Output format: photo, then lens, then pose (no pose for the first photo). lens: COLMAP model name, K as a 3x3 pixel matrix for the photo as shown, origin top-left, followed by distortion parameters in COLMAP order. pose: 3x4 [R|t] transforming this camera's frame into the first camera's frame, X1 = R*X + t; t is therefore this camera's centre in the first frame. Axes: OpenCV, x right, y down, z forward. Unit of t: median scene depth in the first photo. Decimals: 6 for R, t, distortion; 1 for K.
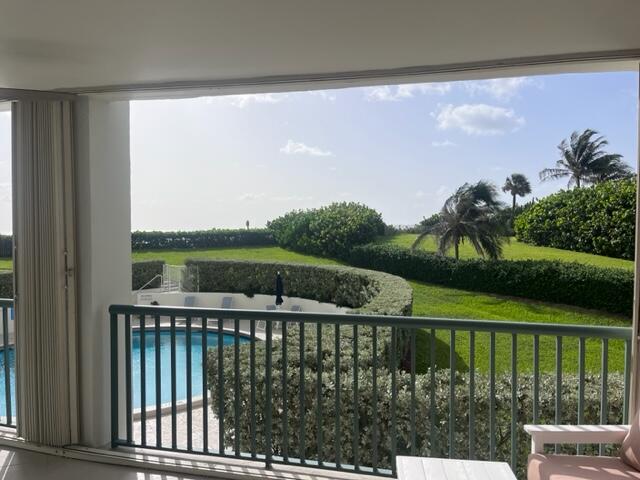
lens RADIAL K [[481.3, 0, 319.2], [0, 481.3, 243.3], [0, 0, 1]] dist [0.056454, -0.076402]
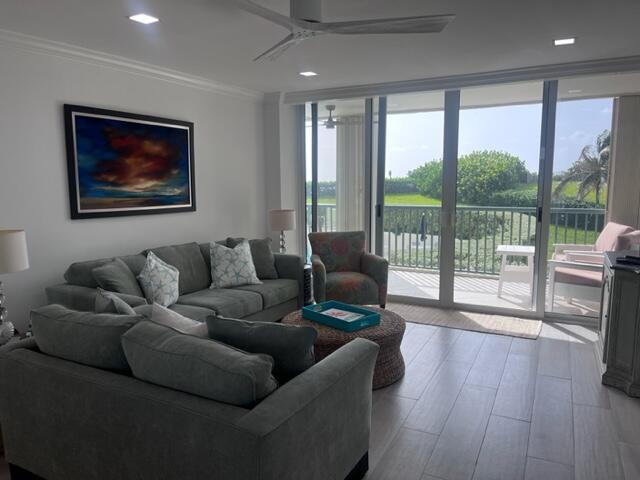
lens RADIAL K [[486.5, 0, 317.1], [0, 486.5, 238.3], [0, 0, 1]] dist [0.035454, -0.000712]
pose [[0.961710, 0.022049, -0.273182, -0.005579], [0.002732, 0.995938, 0.090004, 0.008311], [0.274057, -0.087304, 0.957743, -0.157548]]
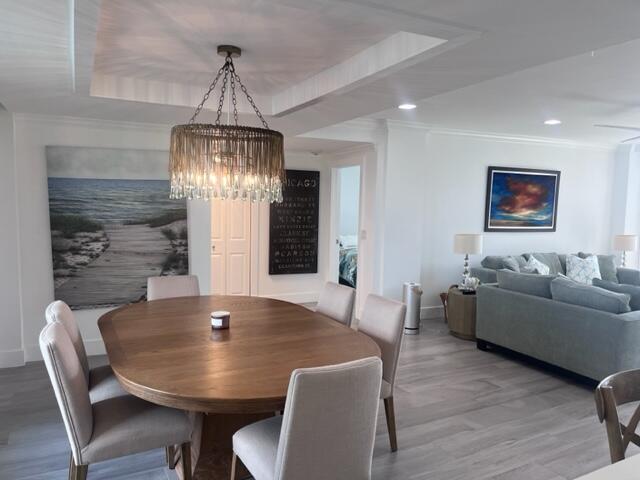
lens RADIAL K [[481.3, 0, 319.2], [0, 481.3, 243.3], [0, 0, 1]] dist [0.056454, -0.076402]
pose [[0.631707, 0.076520, -0.771422, 0.009932], [-0.040182, 0.997011, 0.065993, 0.008449], [0.774165, -0.010690, 0.632893, -0.213505]]
